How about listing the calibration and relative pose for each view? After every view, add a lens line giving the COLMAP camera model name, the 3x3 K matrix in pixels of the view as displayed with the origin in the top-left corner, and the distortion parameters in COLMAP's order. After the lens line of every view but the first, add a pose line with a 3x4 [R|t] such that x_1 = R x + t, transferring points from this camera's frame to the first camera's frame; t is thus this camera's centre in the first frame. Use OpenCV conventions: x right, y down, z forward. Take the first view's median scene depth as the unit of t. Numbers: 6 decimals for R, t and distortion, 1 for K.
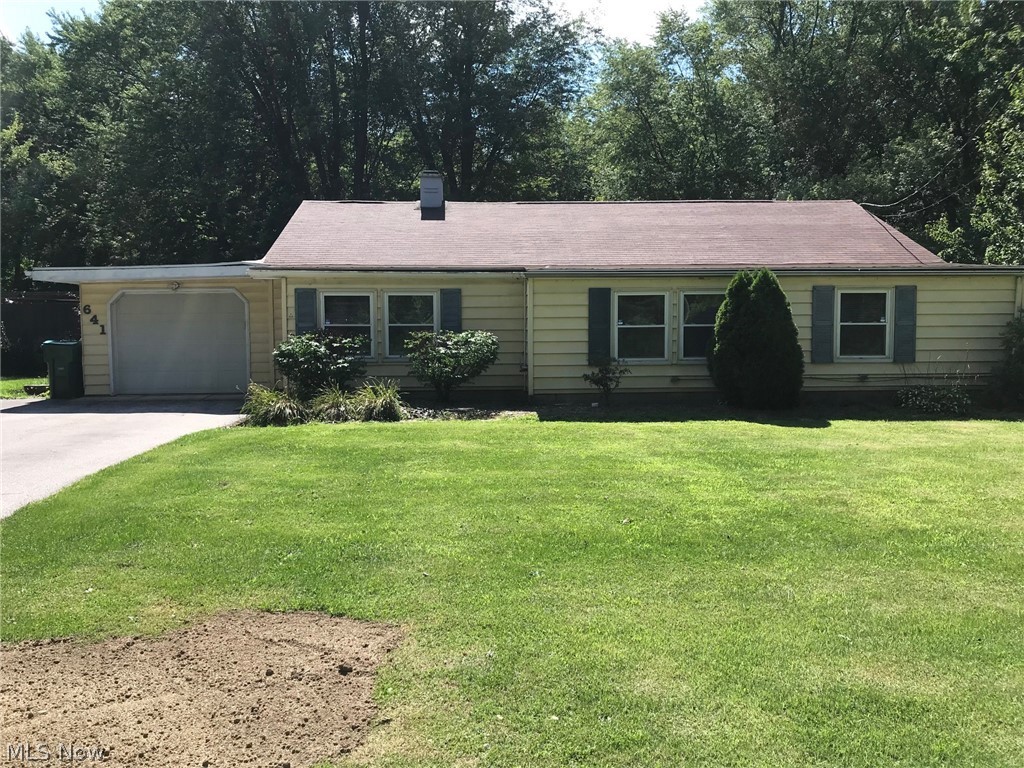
lens RADIAL K [[840.6, 0, 511.1], [0, 840.6, 384.2], [0, 0, 1]] dist [0.030813, -0.039636]
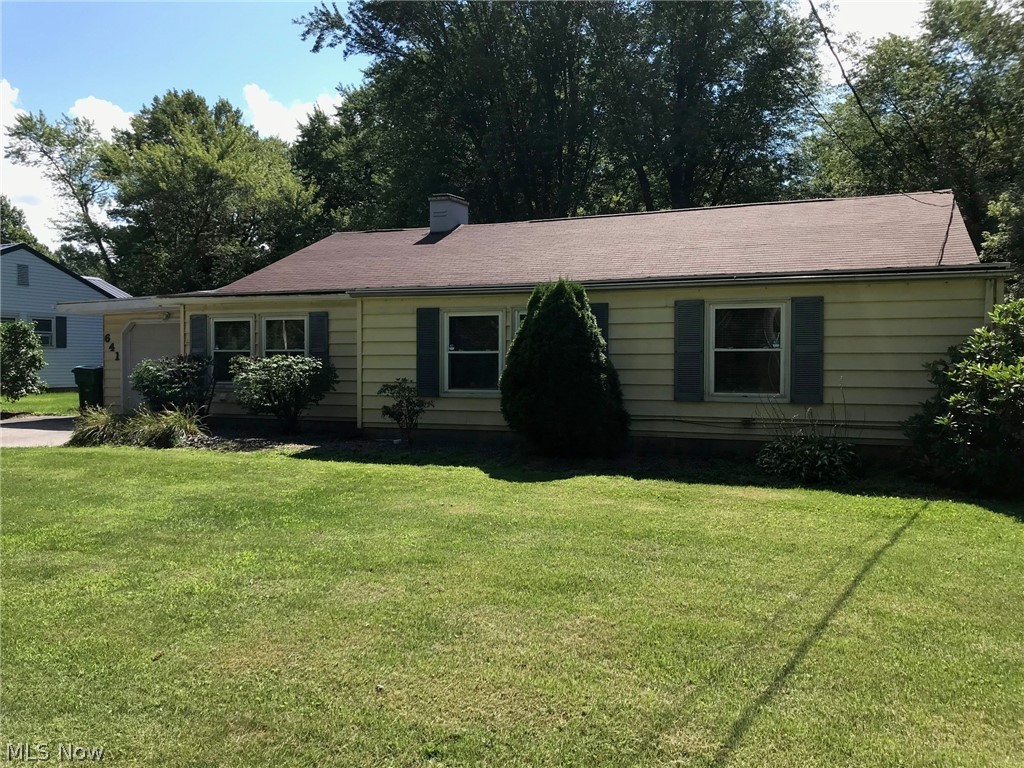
lens RADIAL K [[840.6, 0, 512.4], [0, 840.6, 385.9], [0, 0, 1]] dist [0.030813, -0.039636]
pose [[0.914376, 0.018653, -0.404437, 0.526832], [-0.035996, 0.998728, -0.035322, -0.006291], [0.403263, 0.046855, 0.913884, 0.240981]]
